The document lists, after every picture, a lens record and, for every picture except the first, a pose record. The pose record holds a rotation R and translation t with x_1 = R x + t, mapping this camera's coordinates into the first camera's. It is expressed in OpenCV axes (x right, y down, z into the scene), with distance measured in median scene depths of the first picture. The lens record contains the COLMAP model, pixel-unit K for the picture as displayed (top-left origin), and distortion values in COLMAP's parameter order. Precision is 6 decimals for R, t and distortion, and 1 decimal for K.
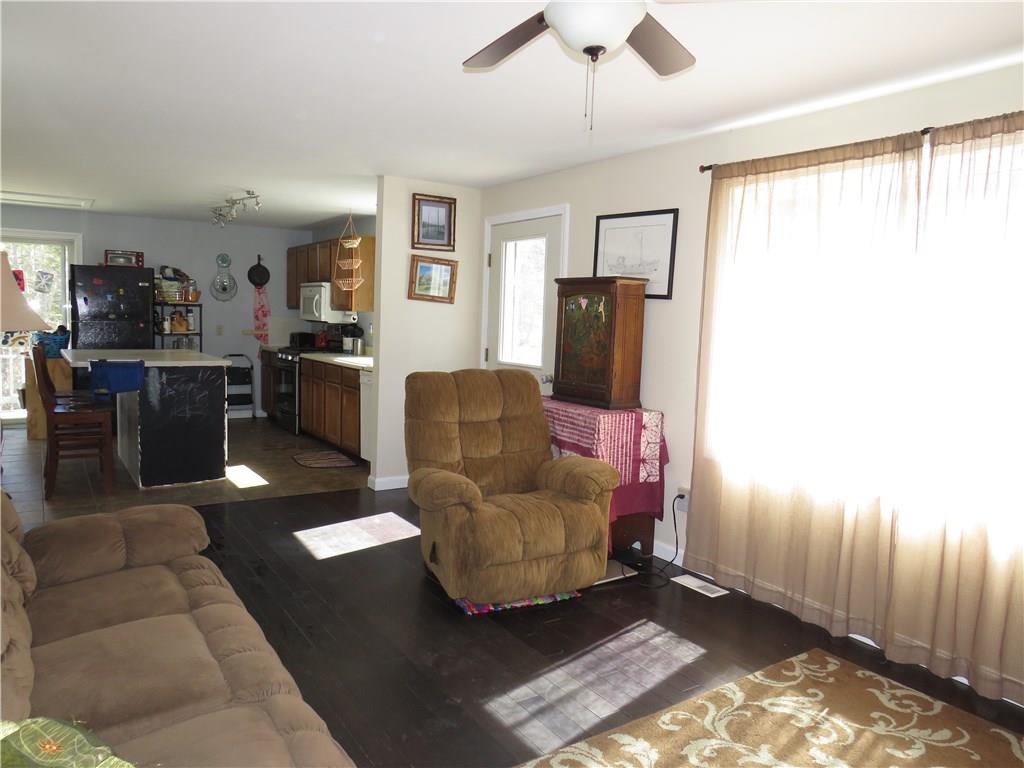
lens RADIAL K [[728.7, 0, 514.1], [0, 728.7, 384.5], [0, 0, 1]] dist [-0.030111, -0.001462]
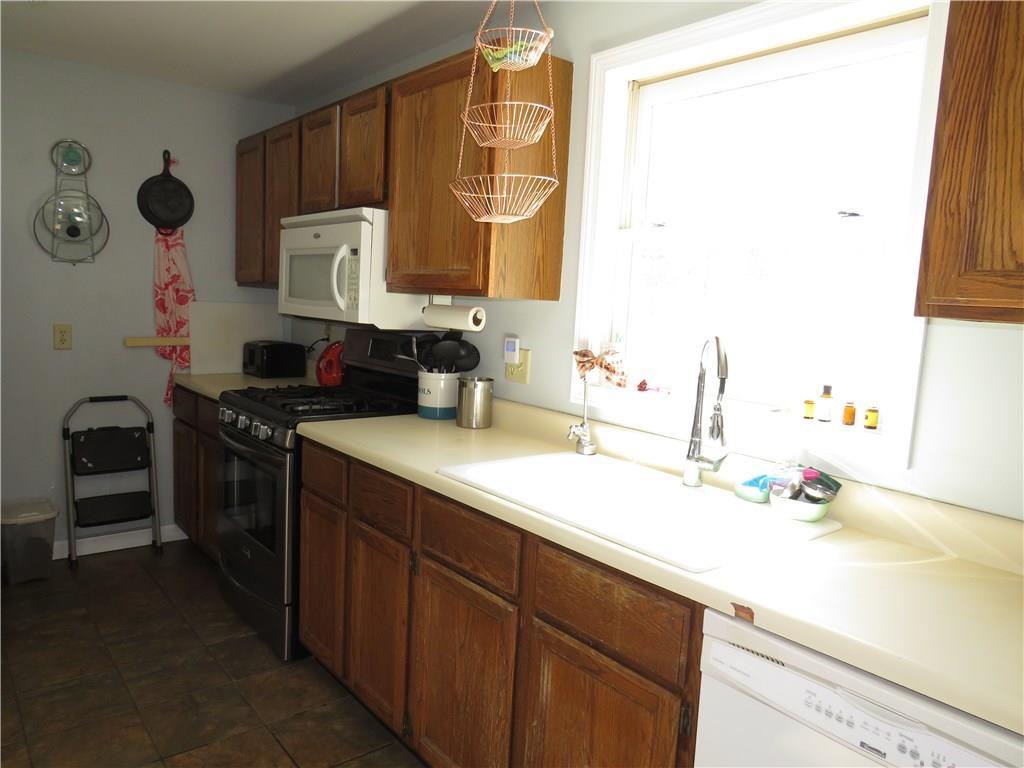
lens RADIAL K [[728.7, 0, 509.0], [0, 728.7, 384.6], [0, 0, 1]] dist [-0.030111, -0.001462]
pose [[0.995009, 0.003044, 0.099741, -0.207360], [-0.005676, 0.999643, 0.026119, -0.061674], [-0.099626, -0.026555, 0.994671, 0.595033]]
